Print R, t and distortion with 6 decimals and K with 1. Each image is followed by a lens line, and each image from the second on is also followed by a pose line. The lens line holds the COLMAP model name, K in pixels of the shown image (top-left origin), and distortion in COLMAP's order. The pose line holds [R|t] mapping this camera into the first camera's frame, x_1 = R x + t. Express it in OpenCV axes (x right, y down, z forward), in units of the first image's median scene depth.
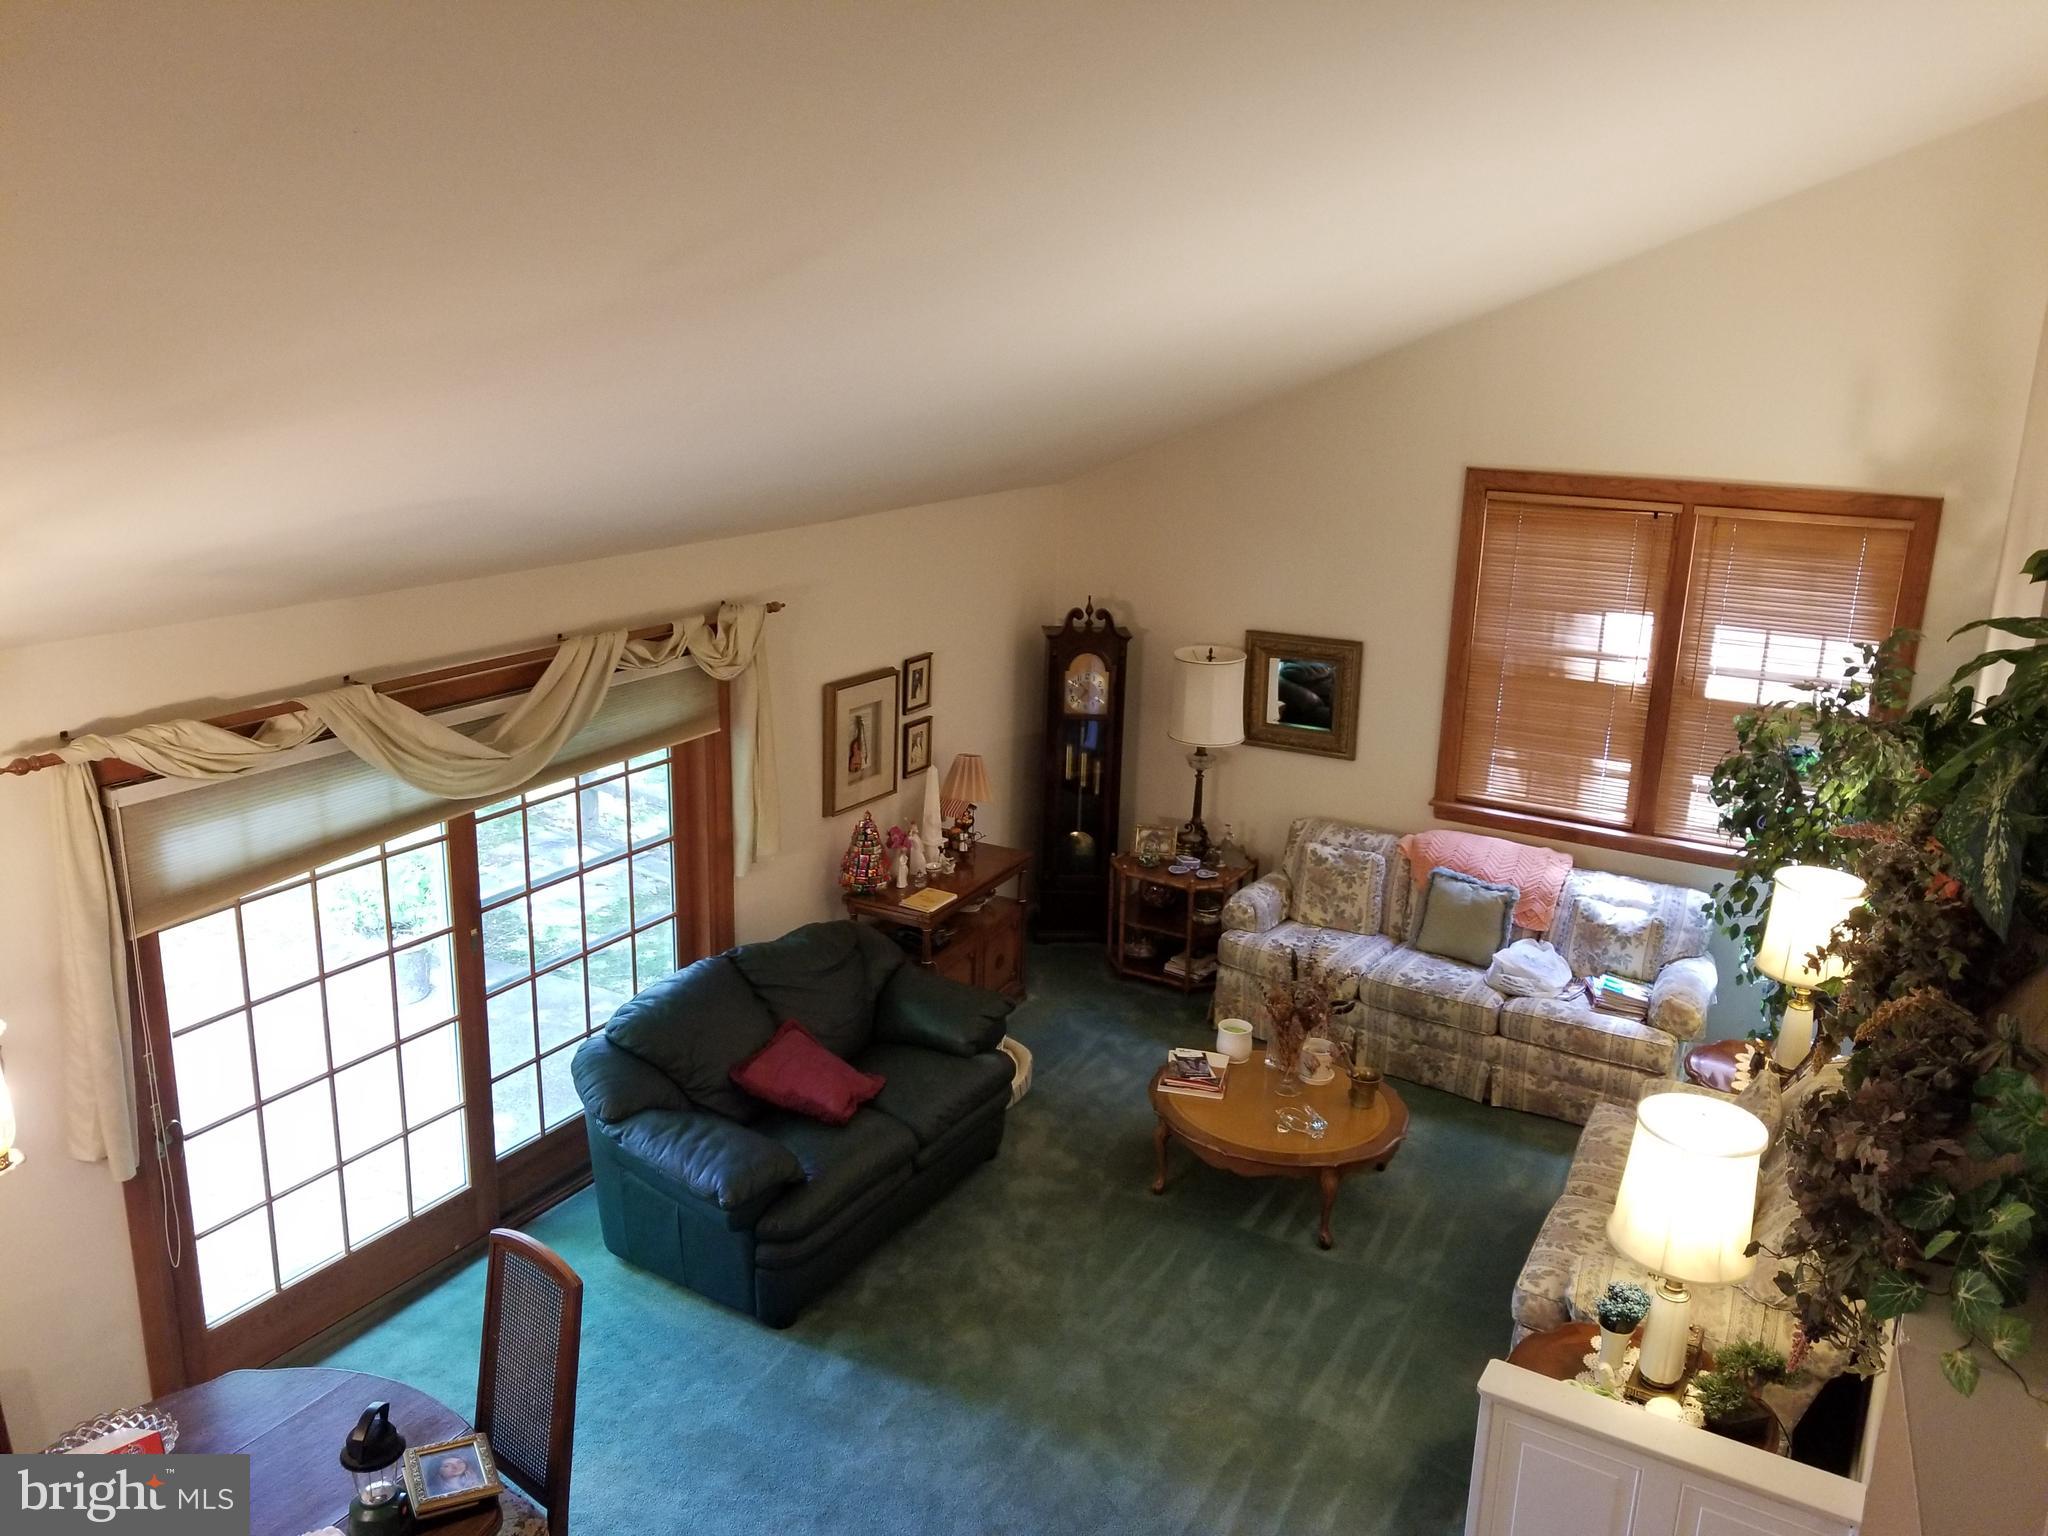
lens RADIAL K [[1611.7, 0, 998.5], [0, 1611.7, 764.5], [0, 0, 1]] dist [0.087701, -0.160437]
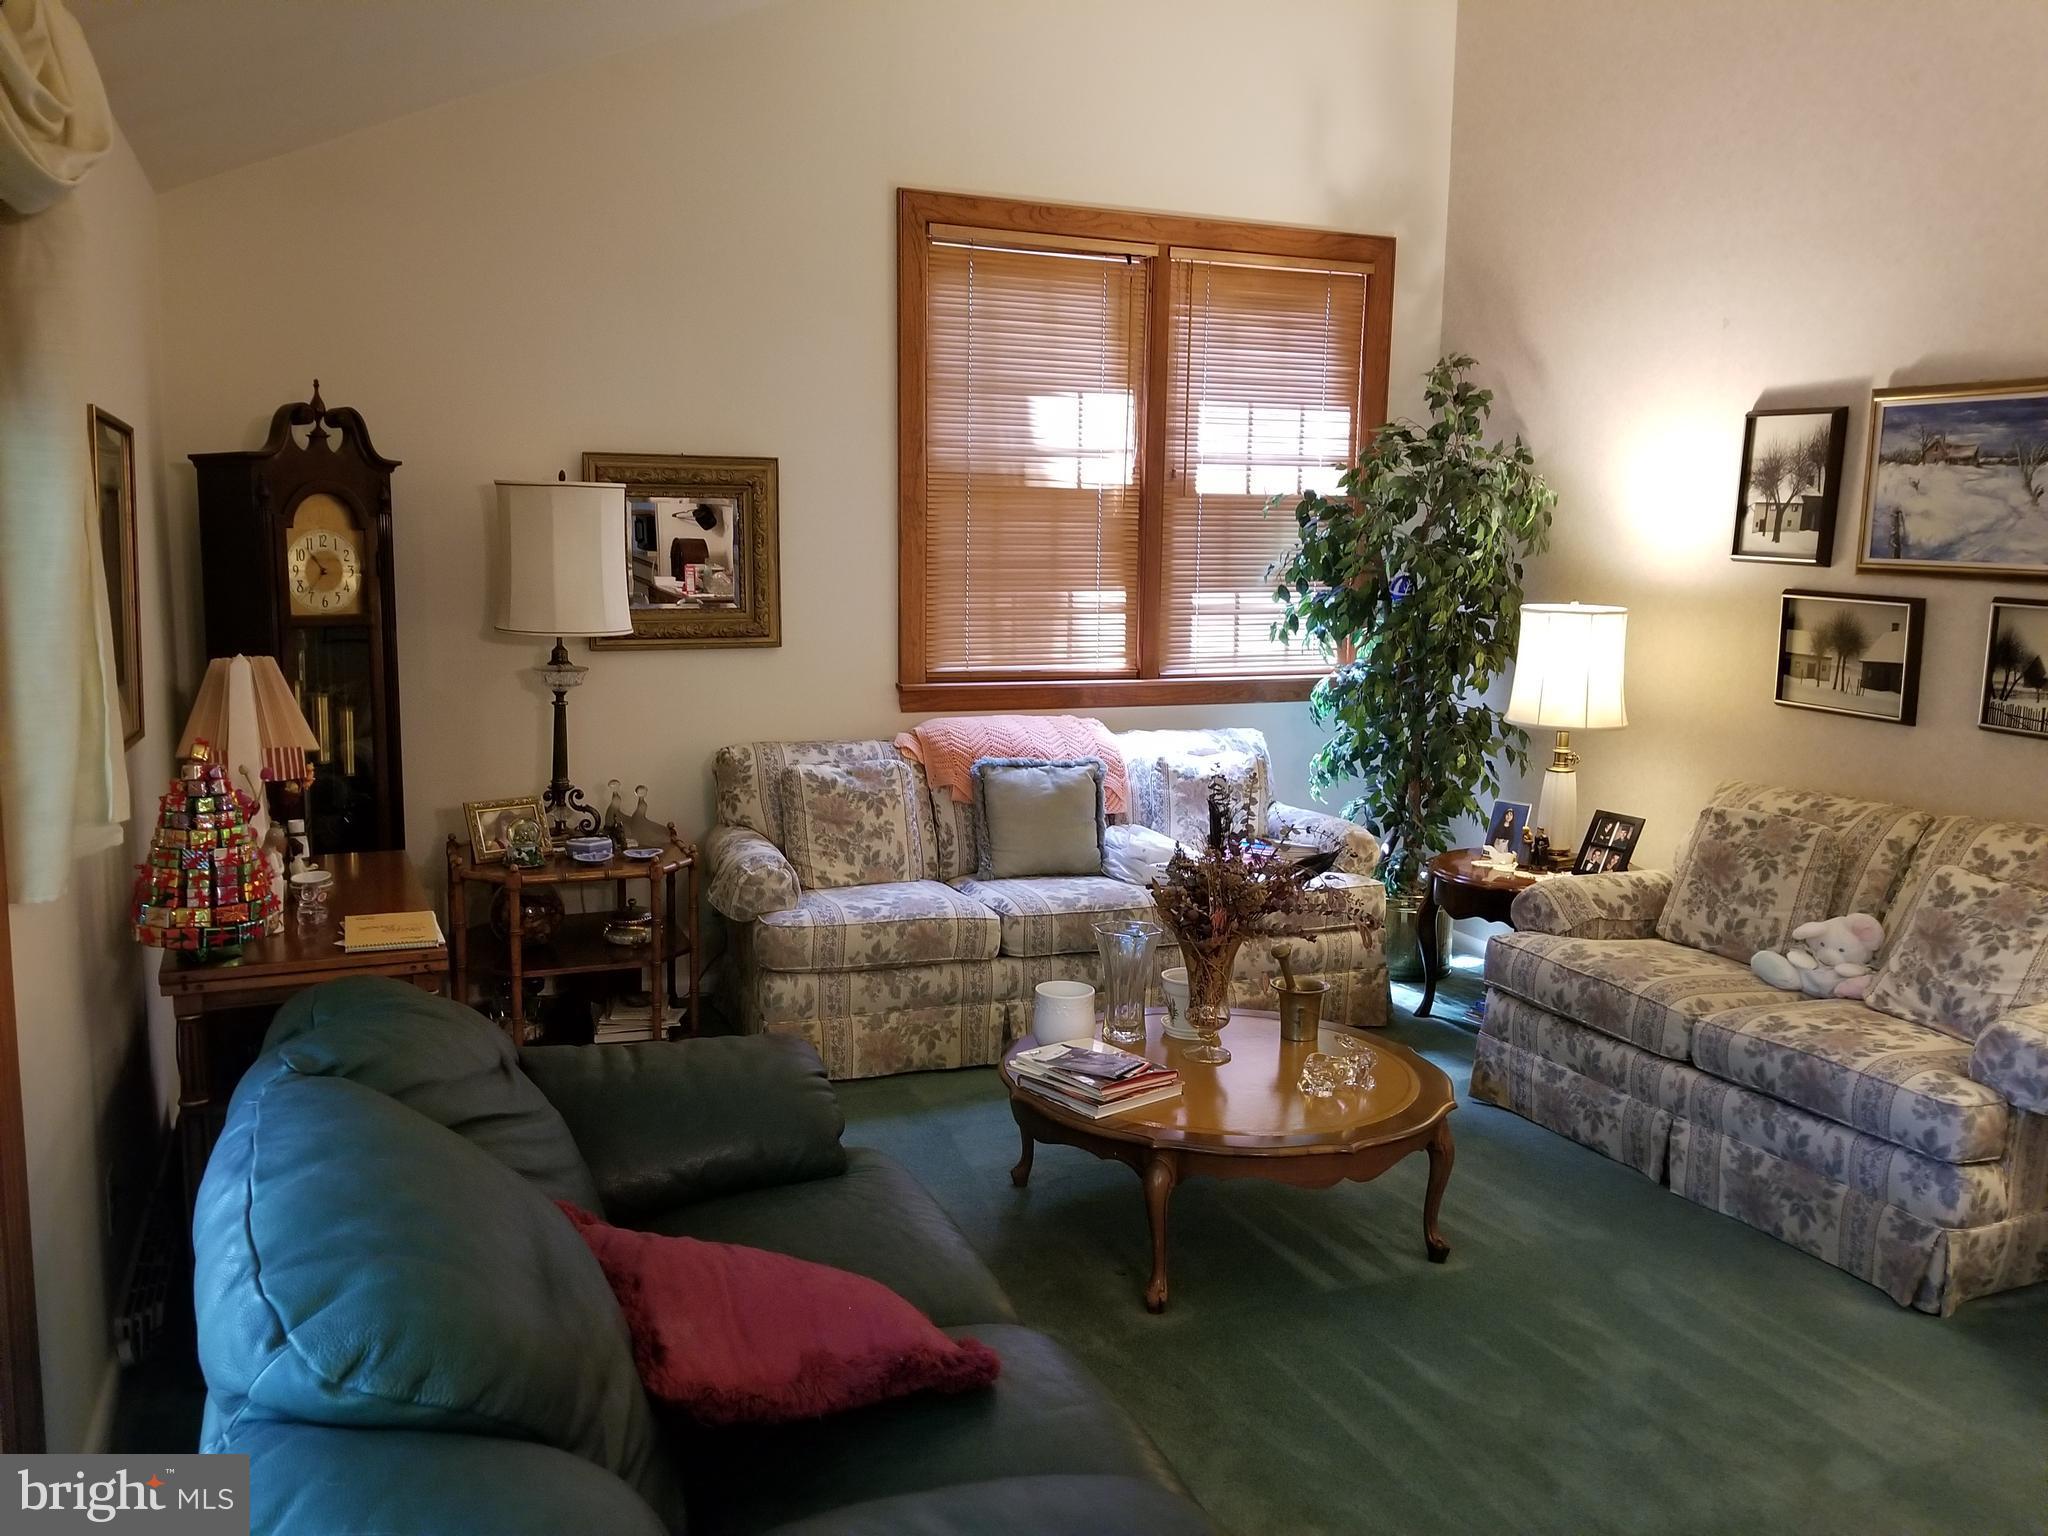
lens RADIAL K [[1596.9, 0, 1015.9], [0, 1596.9, 765.3], [0, 0, 1]] dist [0.095957, -0.154850]
pose [[0.595874, -0.122487, 0.793682, -0.272675], [0.215295, 0.976488, -0.010939, 0.080912], [-0.773681, 0.177394, 0.608235, 0.608409]]
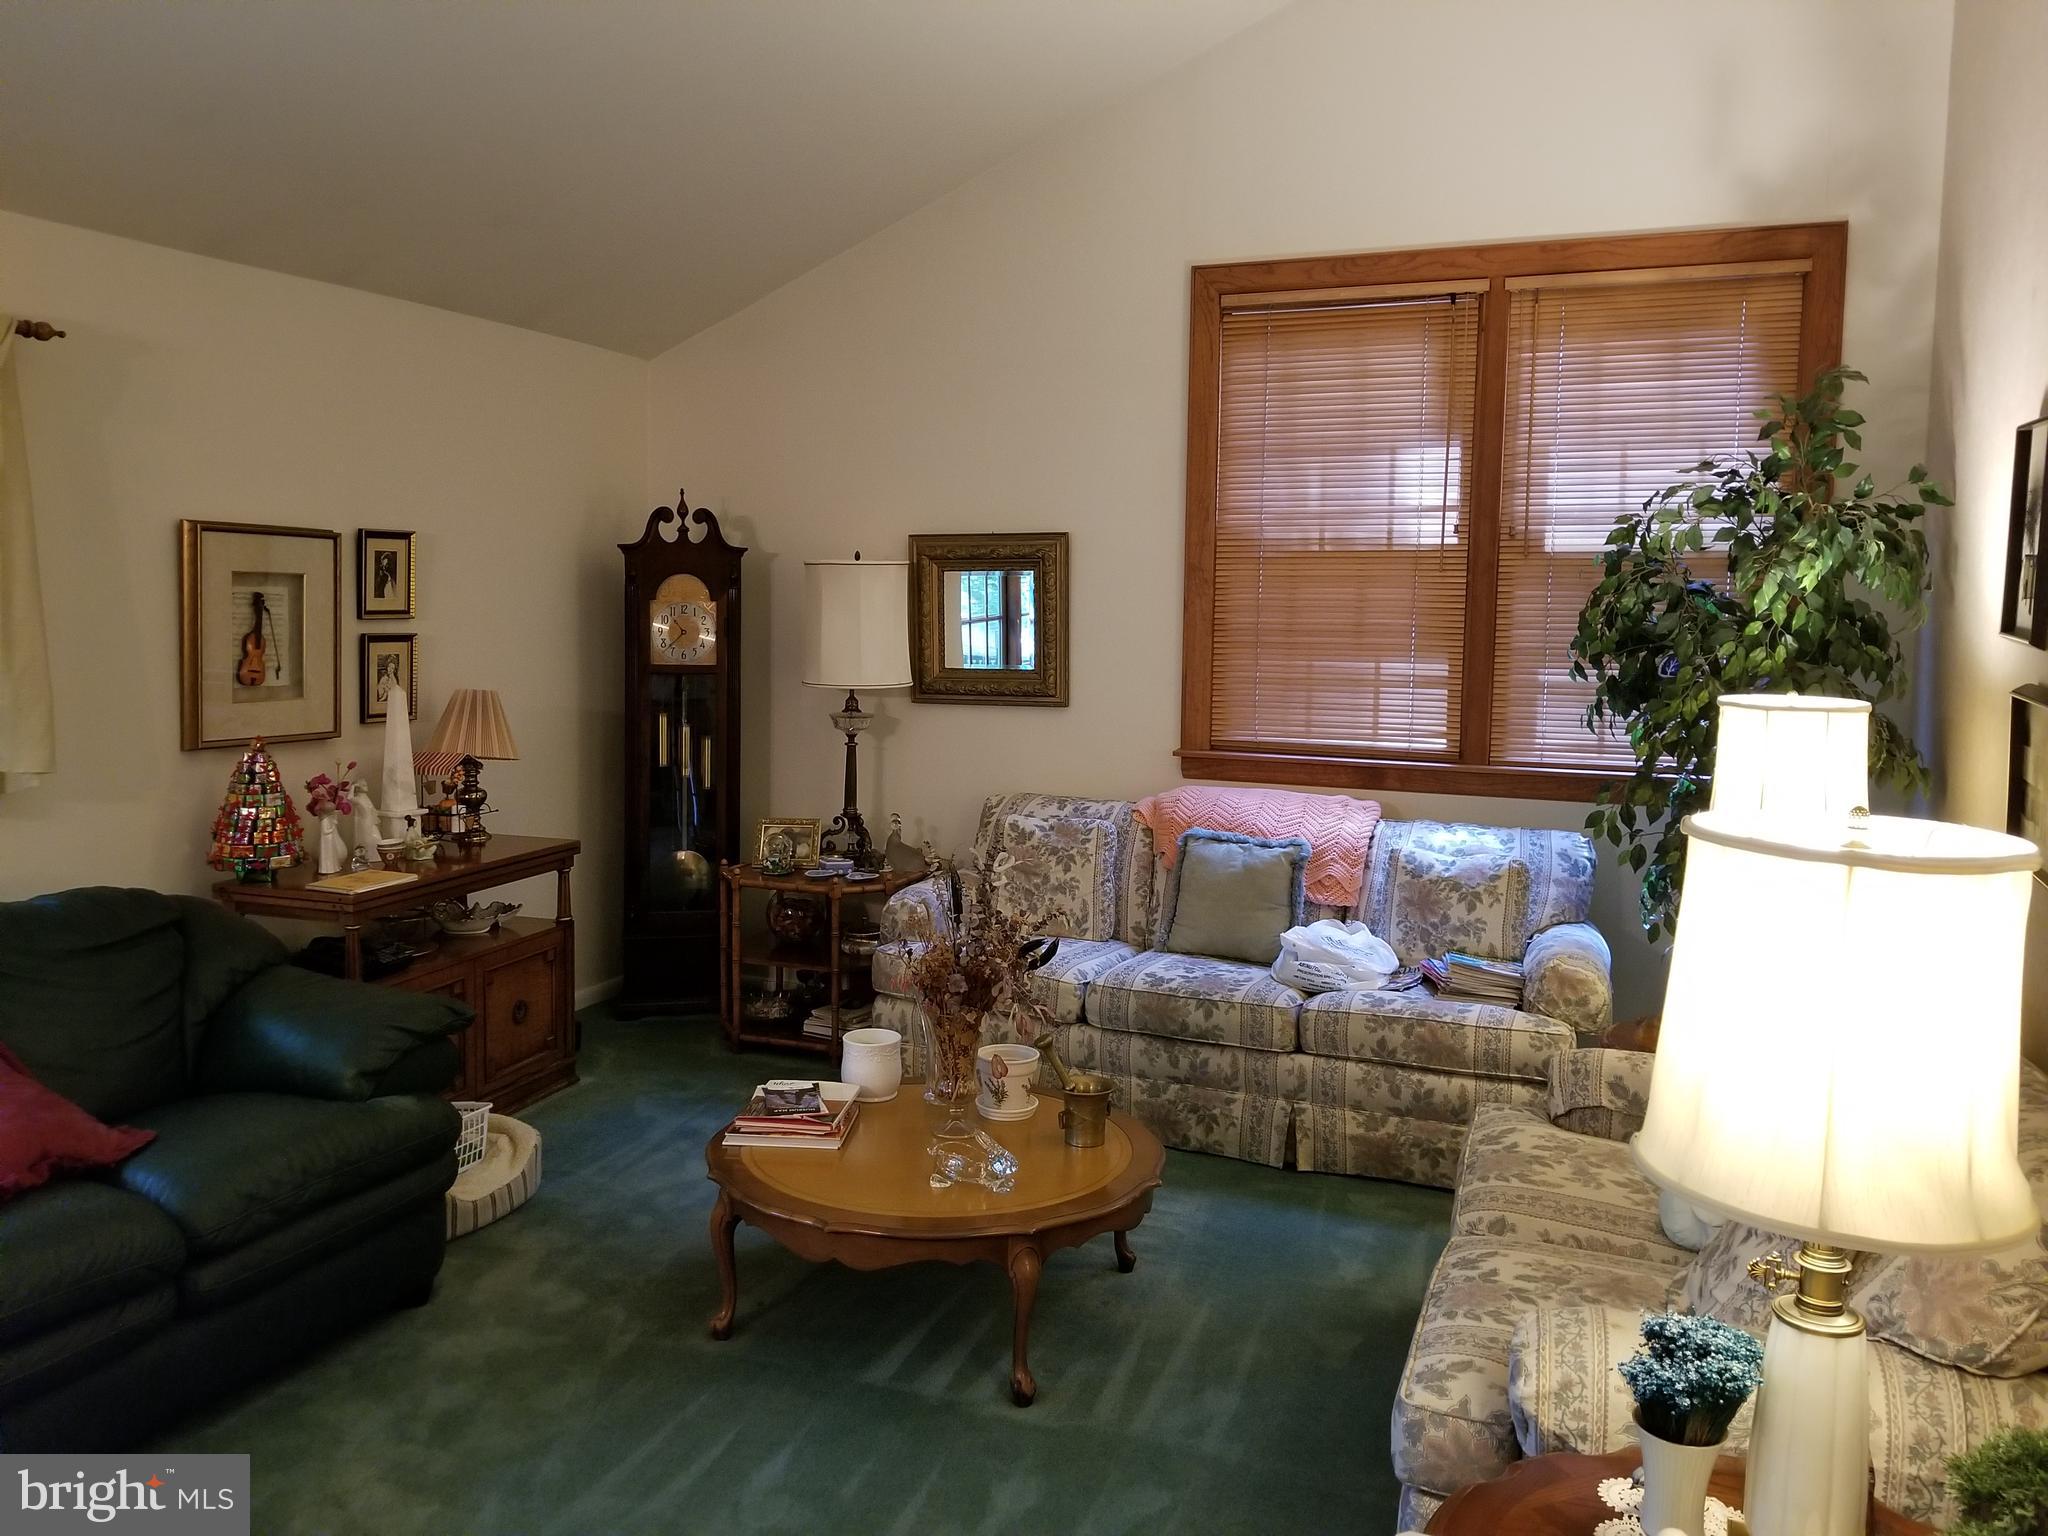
lens RADIAL K [[1600.8, 0, 1007.9], [0, 1600.8, 736.0], [0, 0, 1]] dist [0.110108, -0.204784]
pose [[0.988186, -0.021207, 0.151787, 0.100580], [0.048468, 0.982794, -0.178233, 0.148195], [-0.145396, 0.183485, 0.972211, 0.375661]]
